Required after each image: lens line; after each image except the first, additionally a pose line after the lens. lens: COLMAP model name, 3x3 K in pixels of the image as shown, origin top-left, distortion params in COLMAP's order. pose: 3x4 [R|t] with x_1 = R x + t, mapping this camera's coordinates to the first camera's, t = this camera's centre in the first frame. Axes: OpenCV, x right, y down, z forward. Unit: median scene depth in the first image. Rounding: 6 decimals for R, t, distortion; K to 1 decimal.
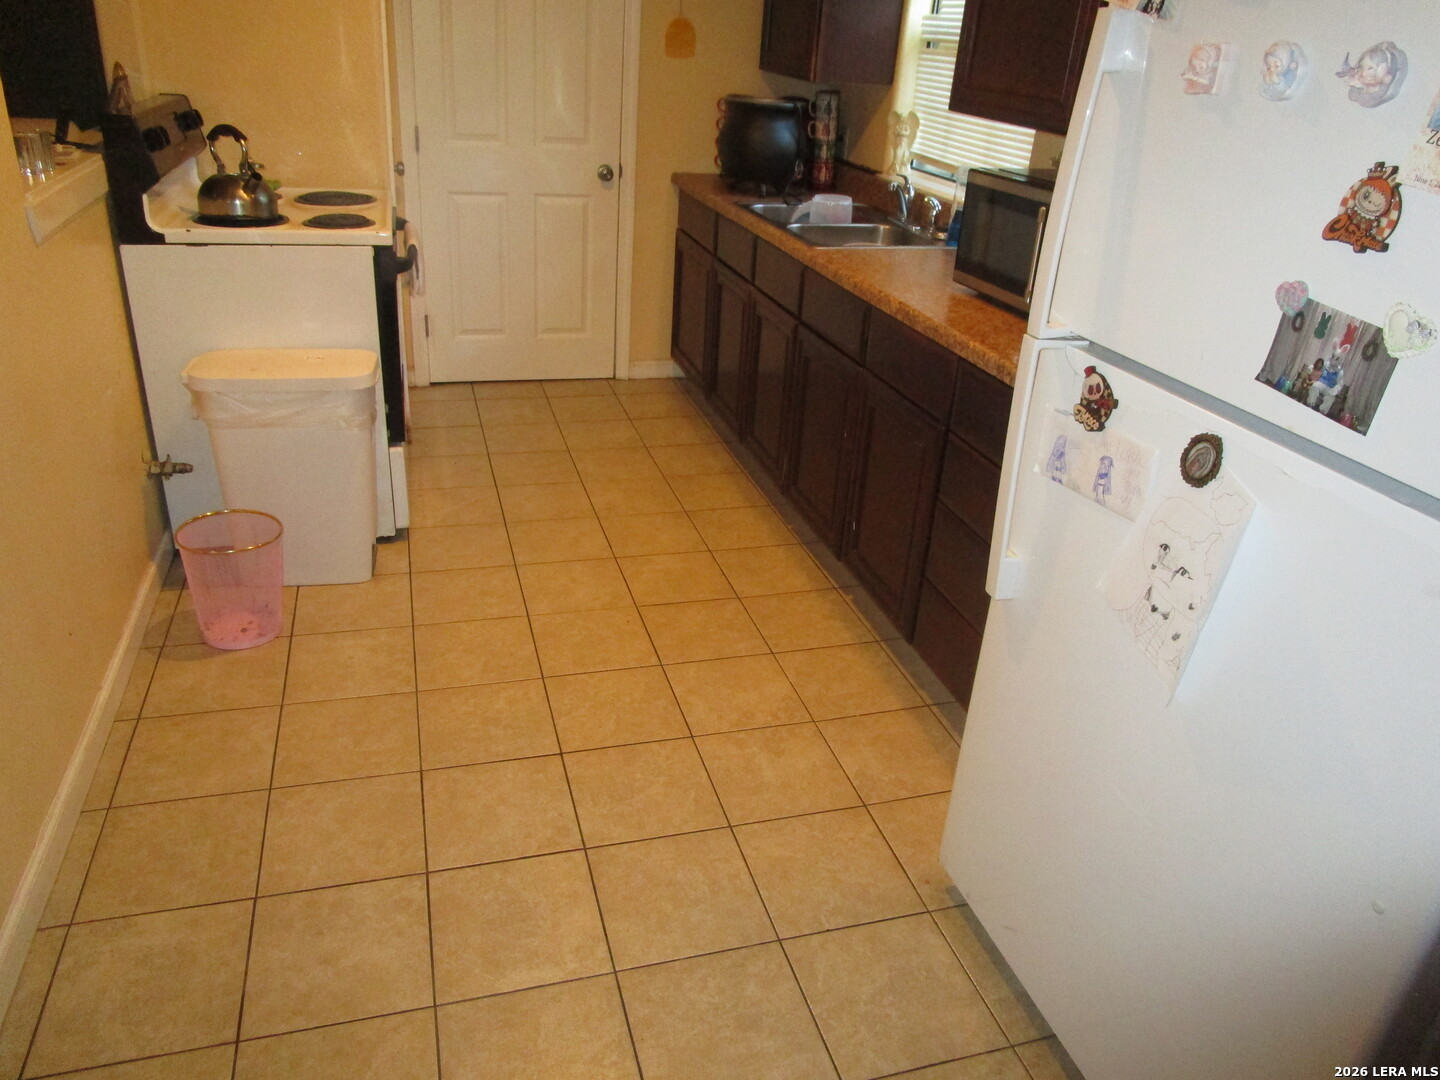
lens RADIAL K [[1035.5, 0, 718.7], [0, 1035.5, 540.2], [0, 0, 1]] dist [-0.033825, 0.009376]
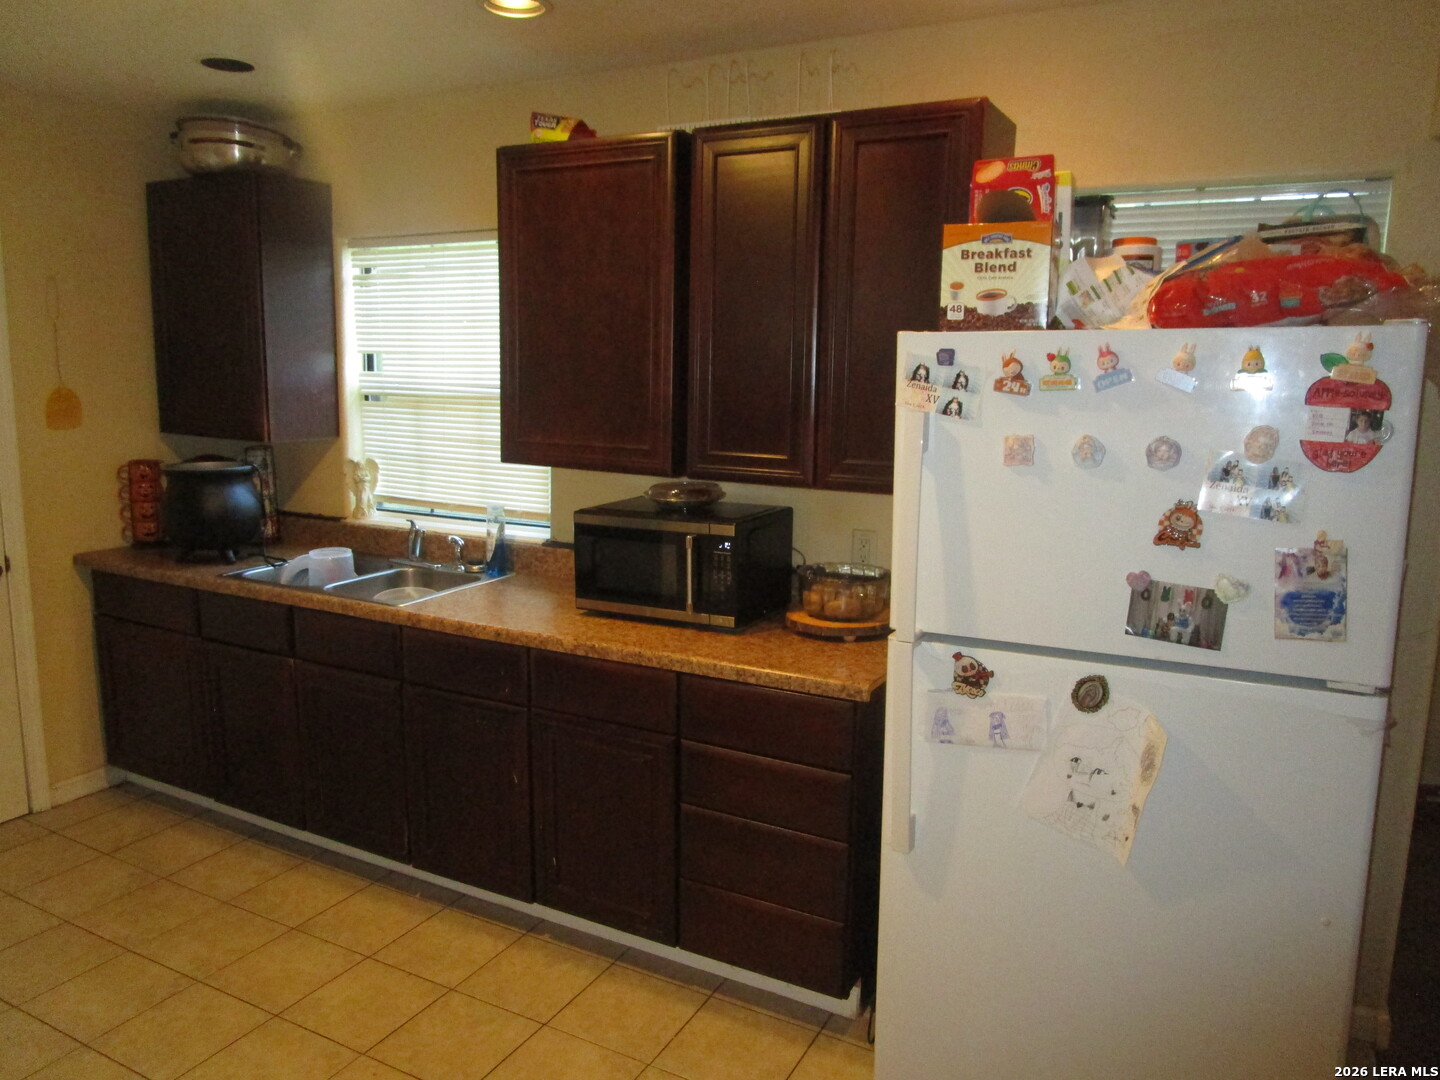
lens RADIAL K [[1035.5, 0, 720.9], [0, 1035.5, 533.6], [0, 0, 1]] dist [-0.033825, 0.009376]
pose [[0.694784, -0.165351, 0.699953, -0.783949], [0.344096, 0.931025, -0.121618, -0.258060], [-0.631564, 0.325350, 0.703758, 0.192230]]
